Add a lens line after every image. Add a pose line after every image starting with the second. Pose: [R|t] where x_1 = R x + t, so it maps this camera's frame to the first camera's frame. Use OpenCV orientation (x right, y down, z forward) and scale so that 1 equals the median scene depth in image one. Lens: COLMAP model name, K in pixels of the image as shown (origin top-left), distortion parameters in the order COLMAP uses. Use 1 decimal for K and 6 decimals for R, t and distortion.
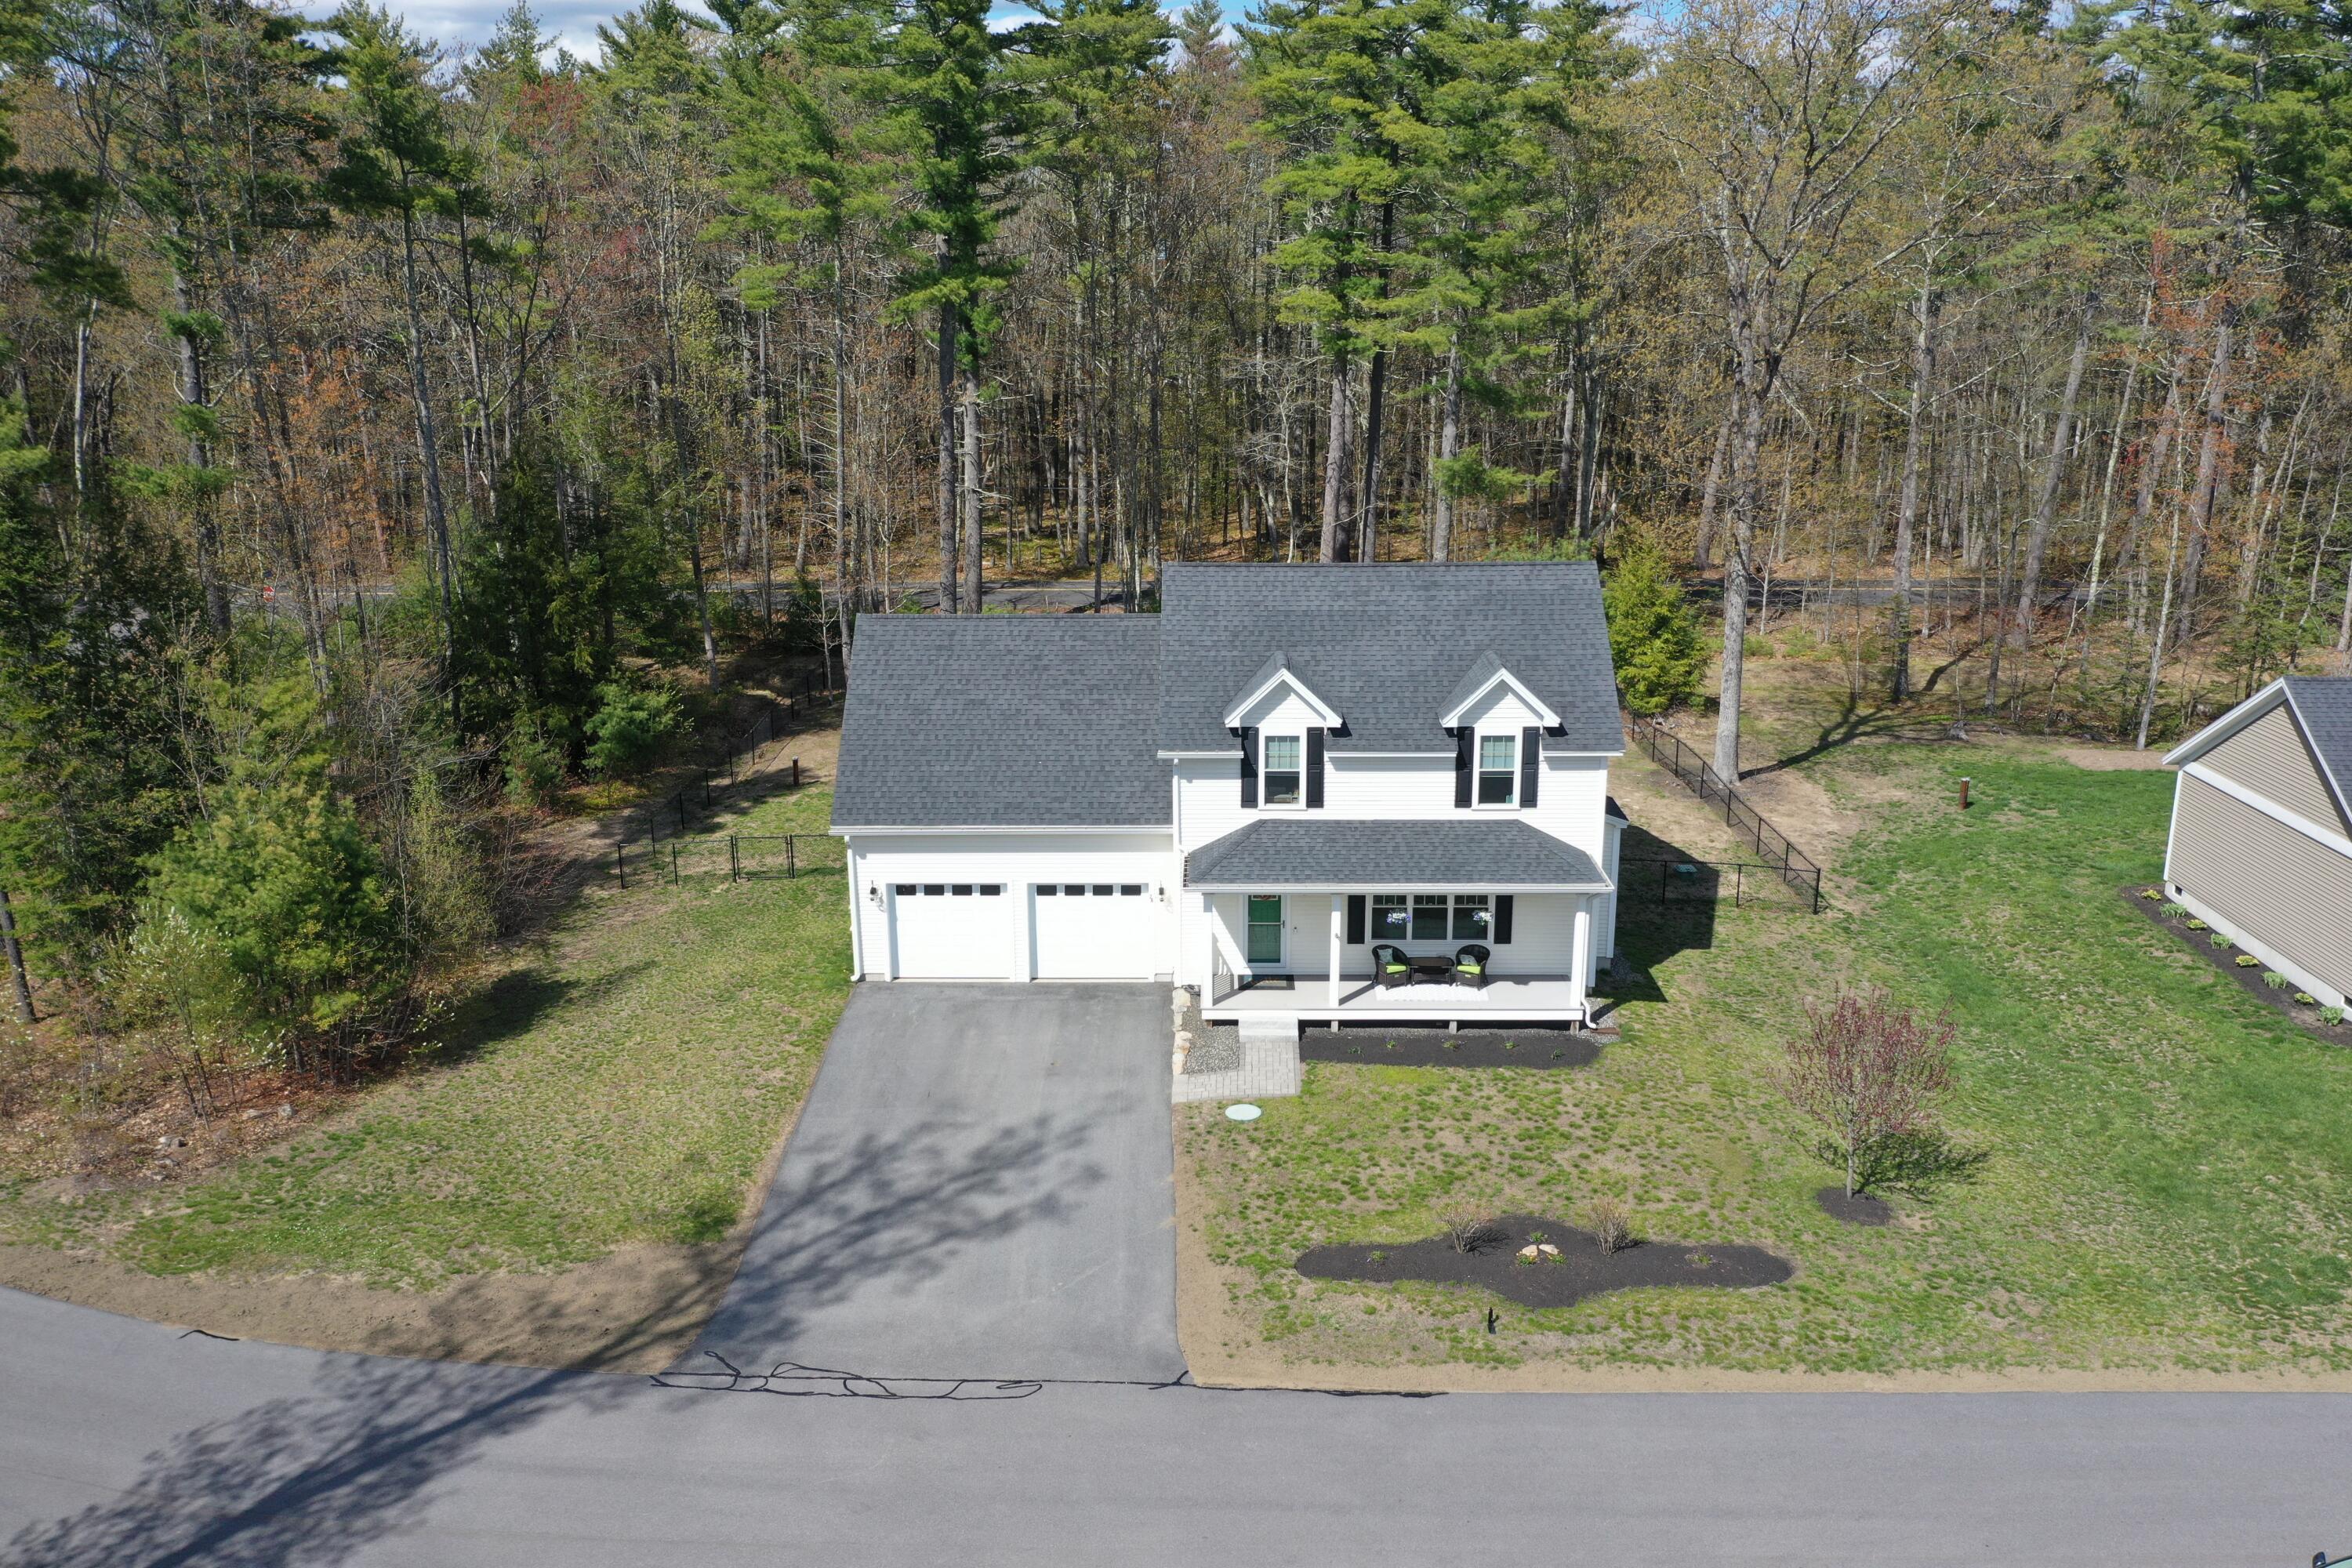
lens RADIAL K [[1855.2, 0, 1187.8], [0, 1855.2, 763.0], [0, 0, 1]] dist [-0.000700, 0.007304]
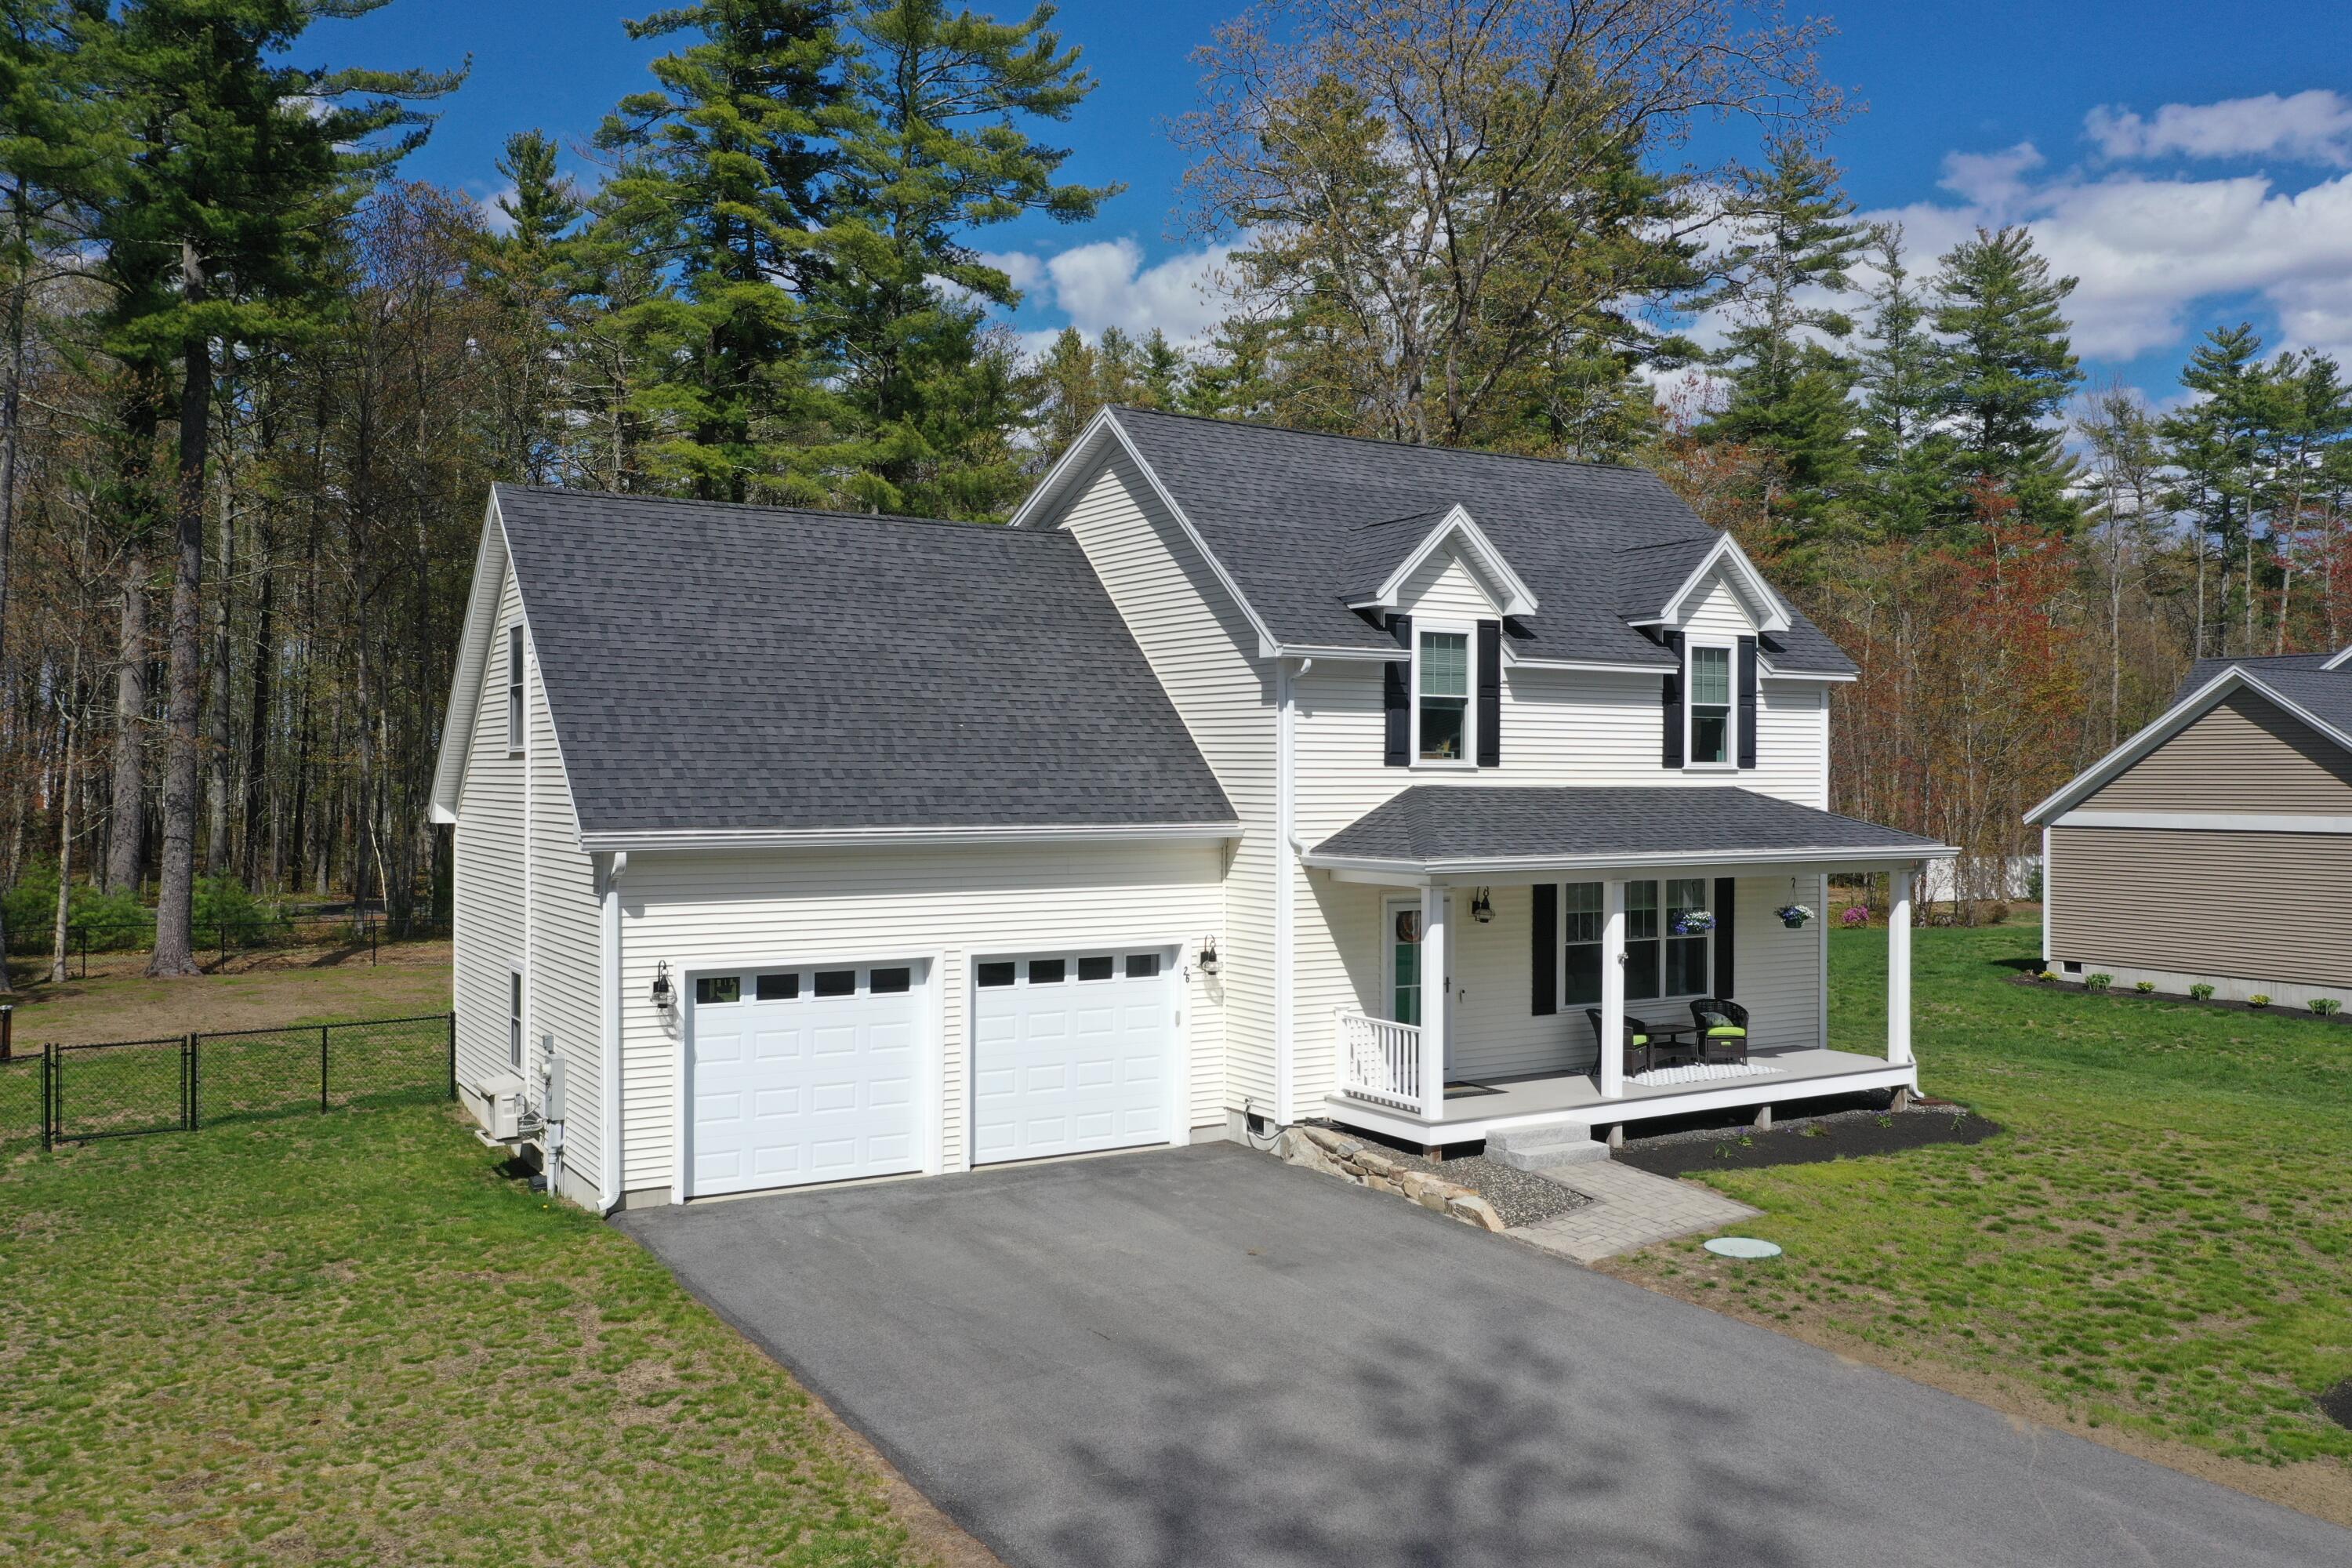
lens RADIAL K [[1855.2, 0, 1169.8], [0, 1855.2, 772.2], [0, 0, 1]] dist [-0.000700, 0.007304]
pose [[0.847715, 0.010796, 0.530341, -0.321189], [0.130452, 0.964845, -0.228159, 0.145032], [-0.514160, 0.262598, 0.816506, 0.589597]]
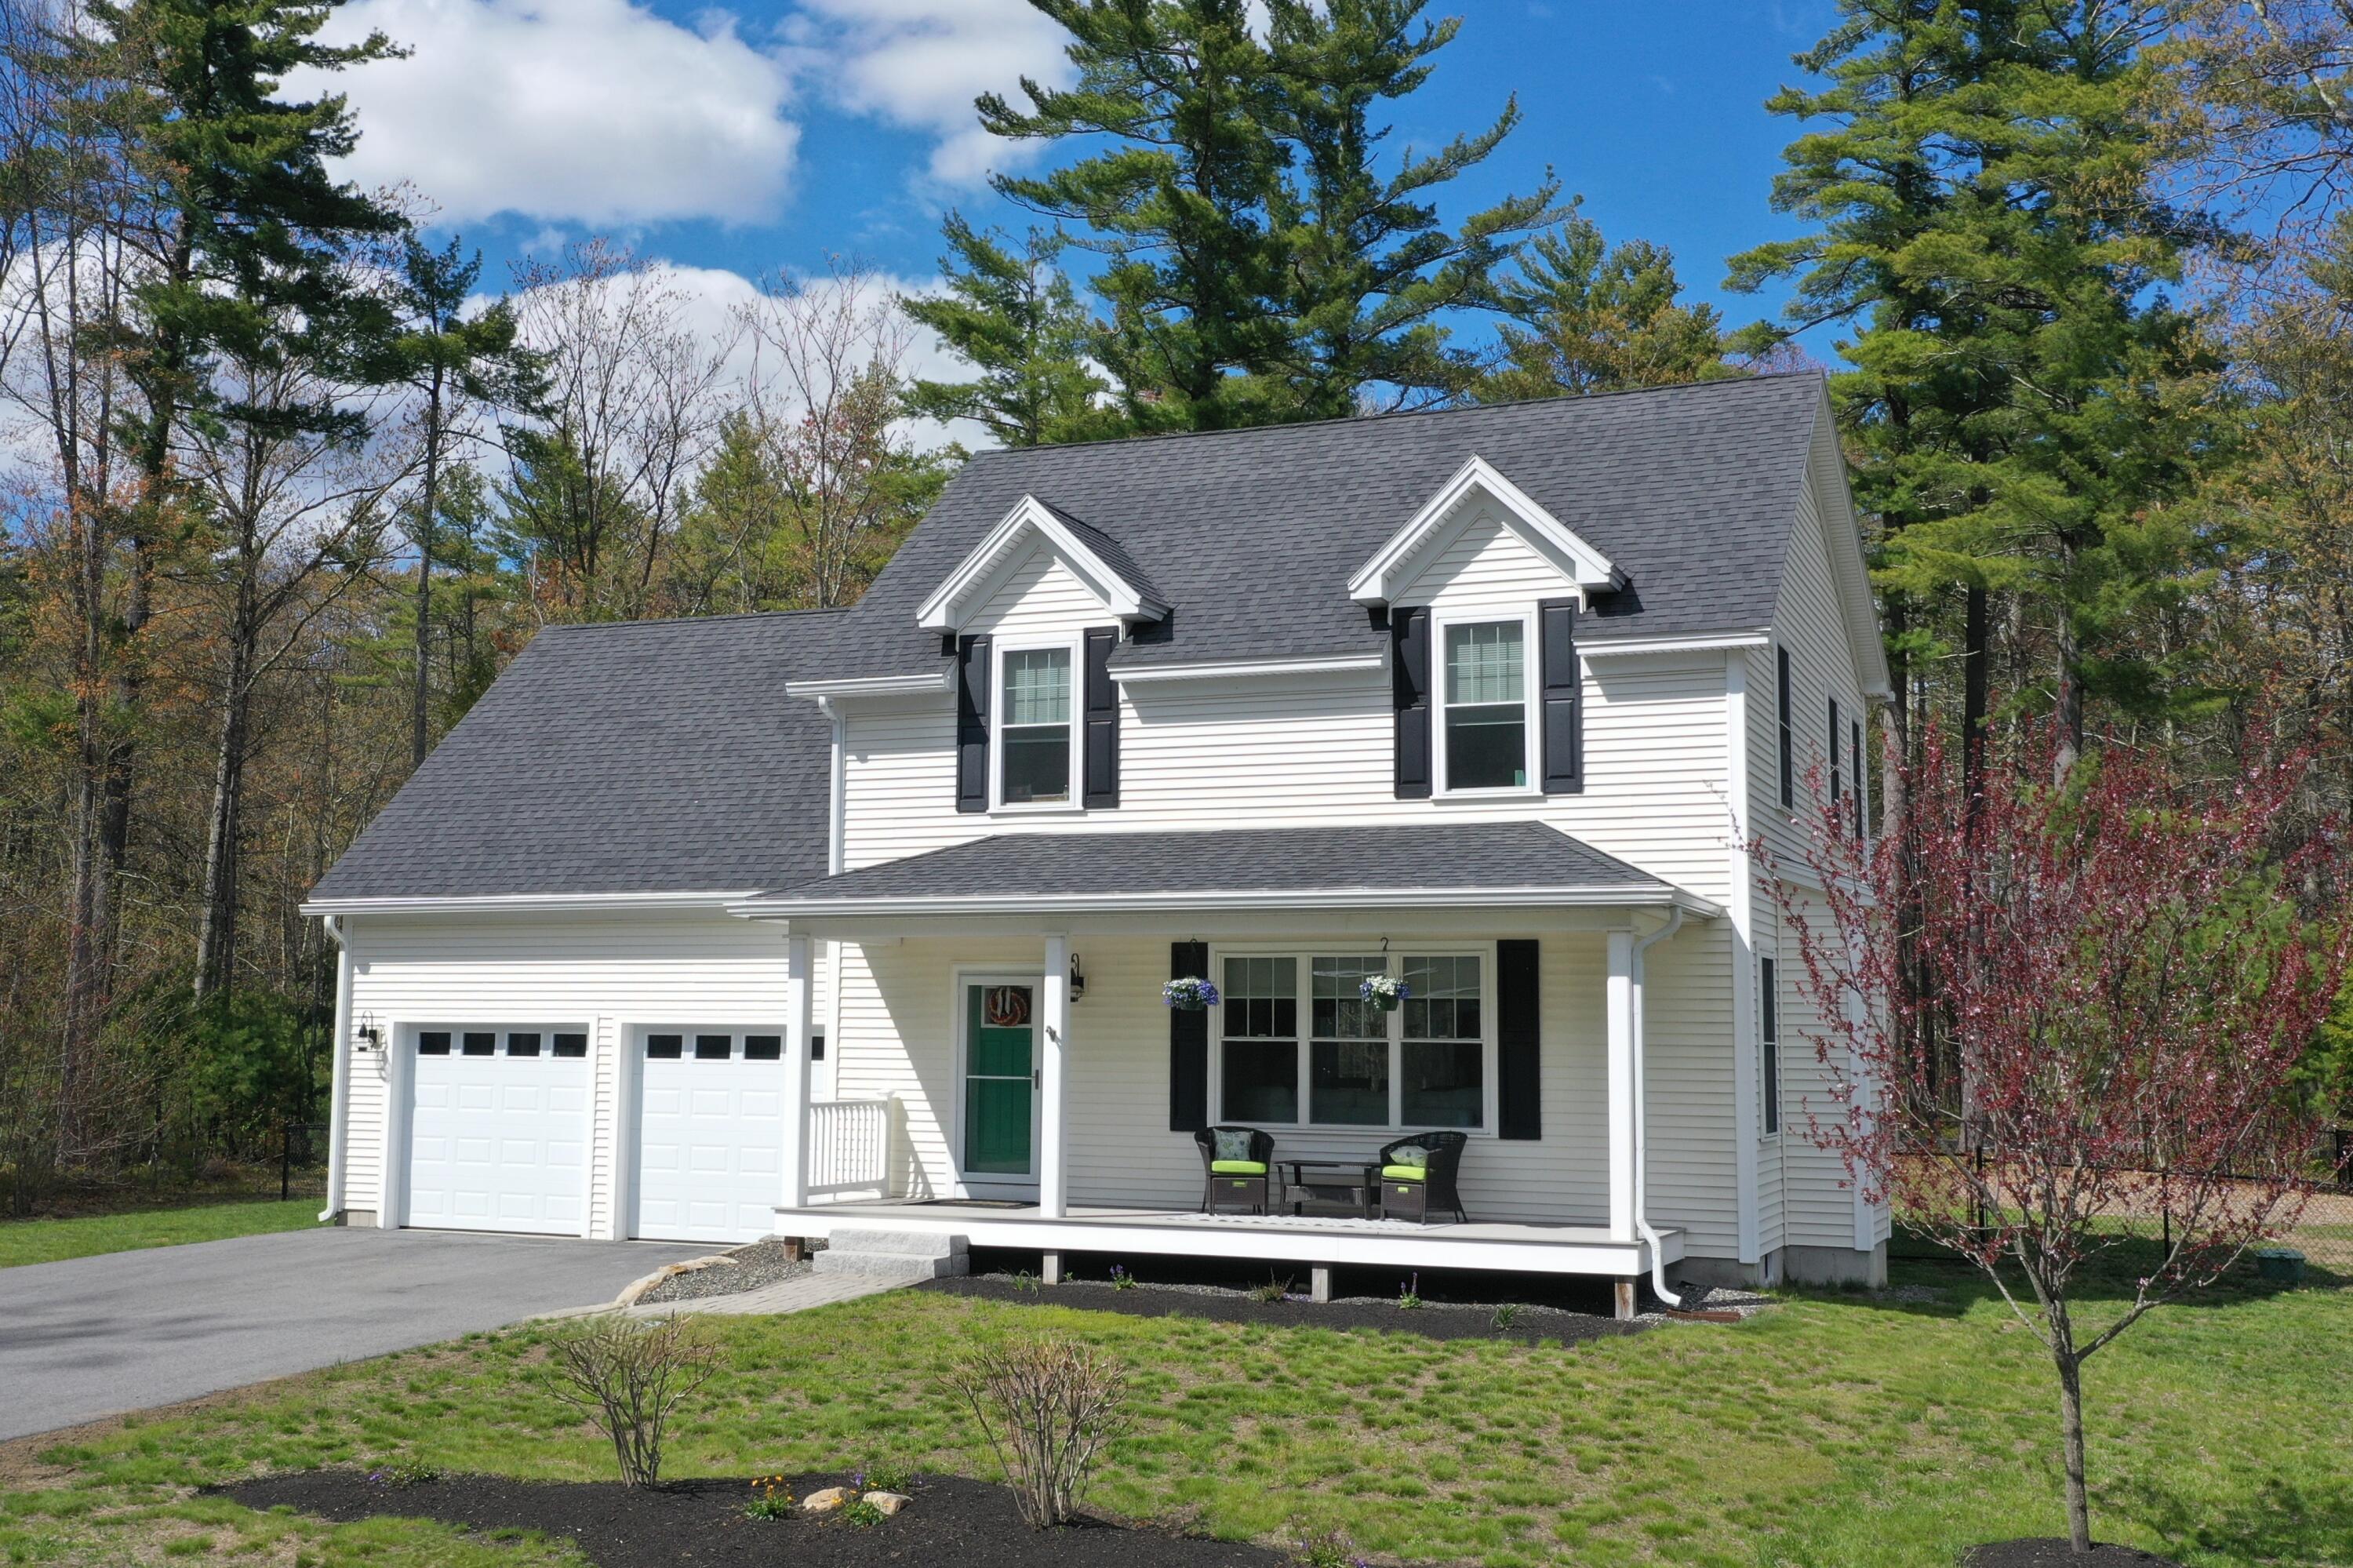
lens RADIAL K [[2418.7, 0, 1126.4], [0, 2418.7, 761.3], [0, 0, 1]] dist [0.008142, 0.000000]
pose [[0.924699, -0.027150, -0.379730, 0.303262], [-0.115763, 0.930168, -0.348406, 0.221999], [0.362672, 0.366129, 0.856982, 0.493661]]
